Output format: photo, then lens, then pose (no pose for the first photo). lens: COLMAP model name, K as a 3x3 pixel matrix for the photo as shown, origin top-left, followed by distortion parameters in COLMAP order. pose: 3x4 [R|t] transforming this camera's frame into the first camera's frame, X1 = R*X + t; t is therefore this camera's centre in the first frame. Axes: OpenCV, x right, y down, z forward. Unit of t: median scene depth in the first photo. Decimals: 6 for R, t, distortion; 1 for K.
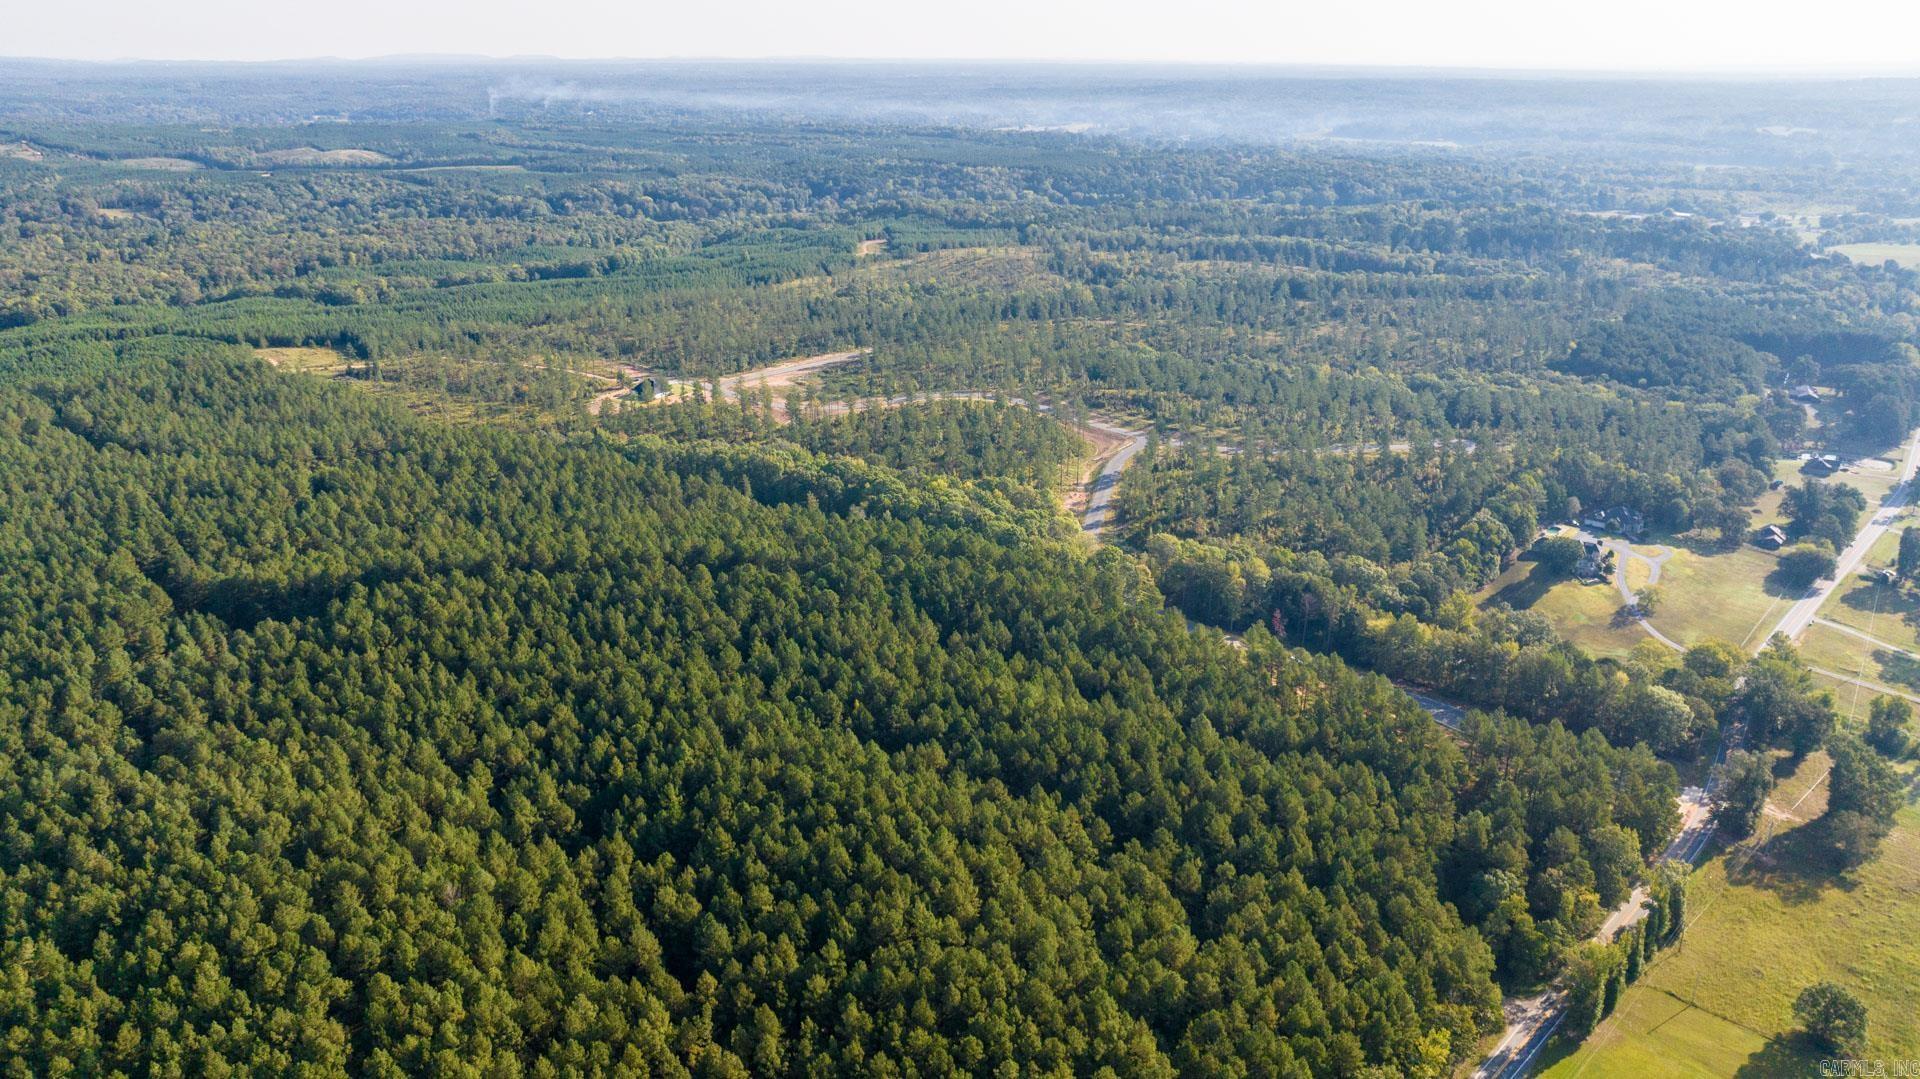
lens RADIAL K [[1363.9, 0, 966.6], [0, 1363.9, 546.9], [0, 0, 1]] dist [-0.028617, 0.032065]
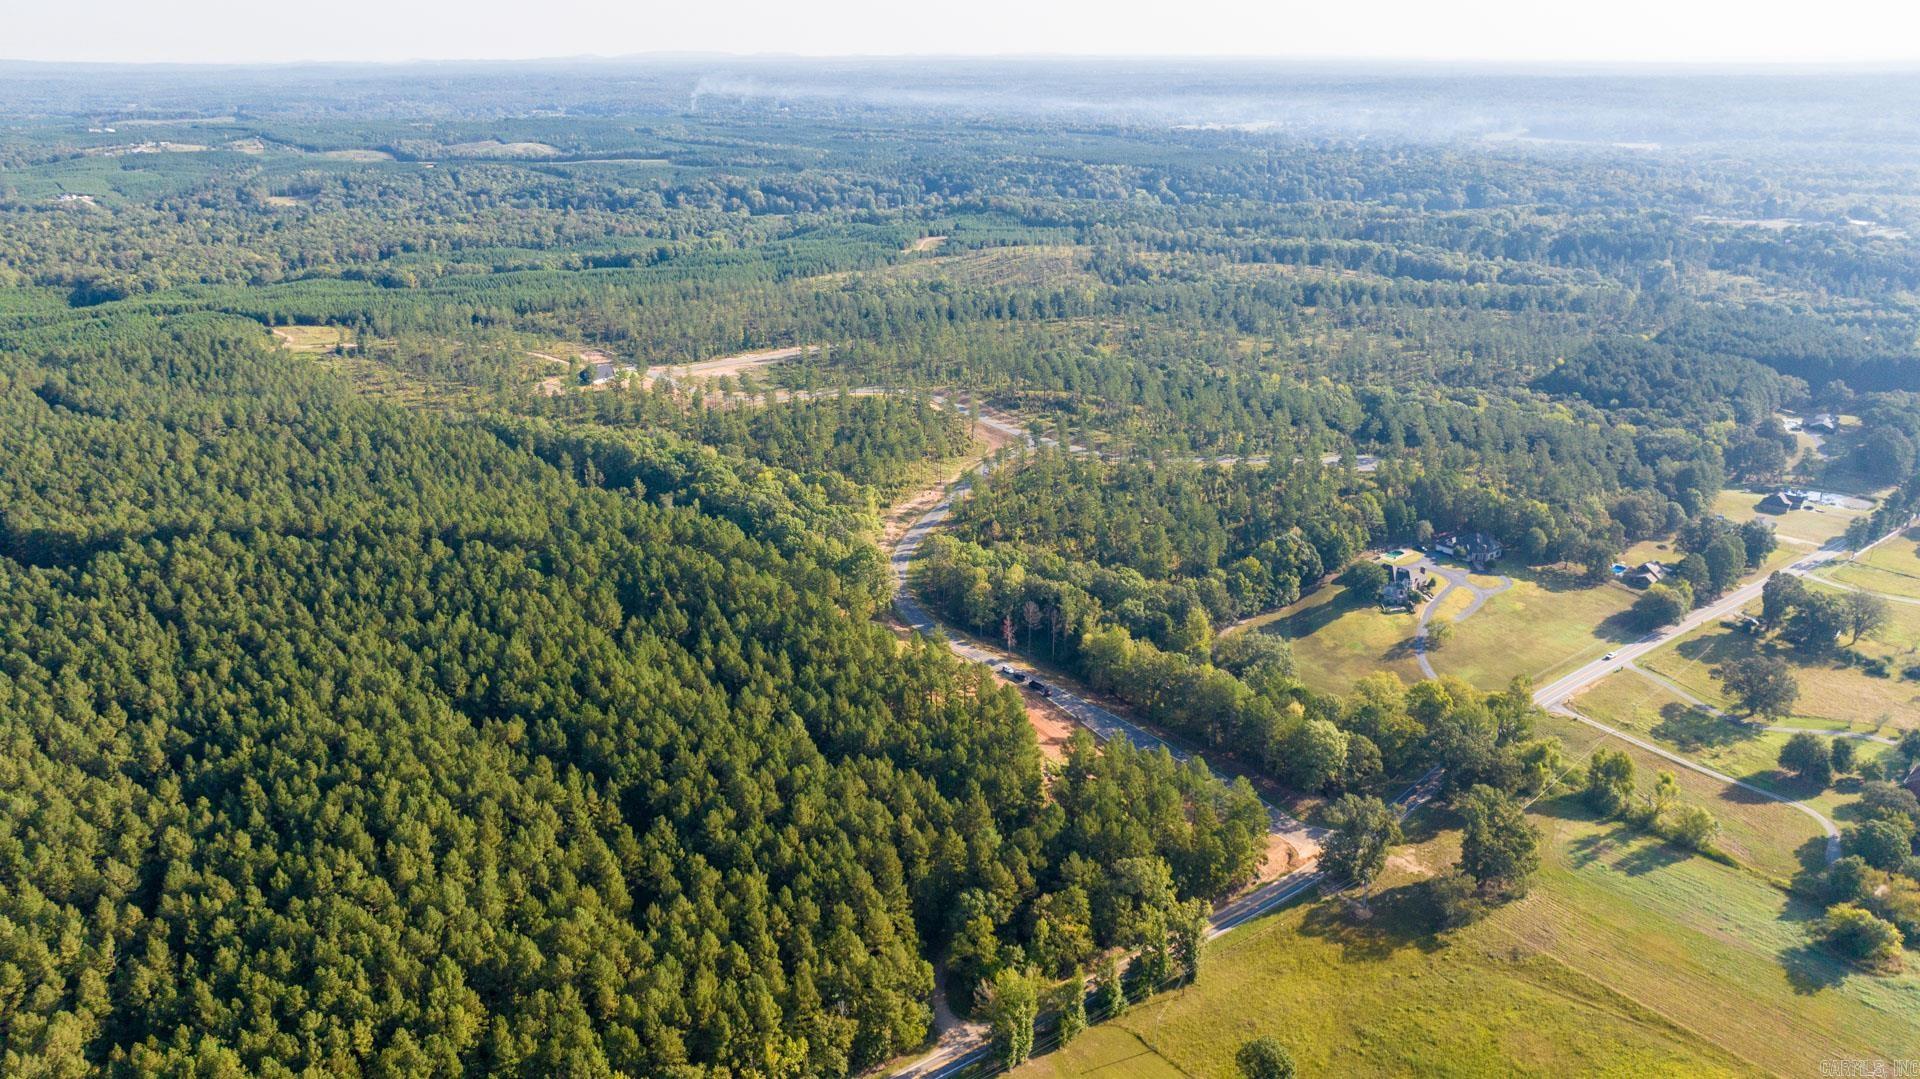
lens RADIAL K [[1363.9, 0, 952.0], [0, 1363.9, 535.7], [0, 0, 1]] dist [-0.028617, 0.032065]
pose [[0.985058, 0.053087, -0.163837, 0.160765], [-0.053918, 0.998545, -0.000624, -0.004743], [0.163566, 0.009448, 0.986487, 0.008528]]
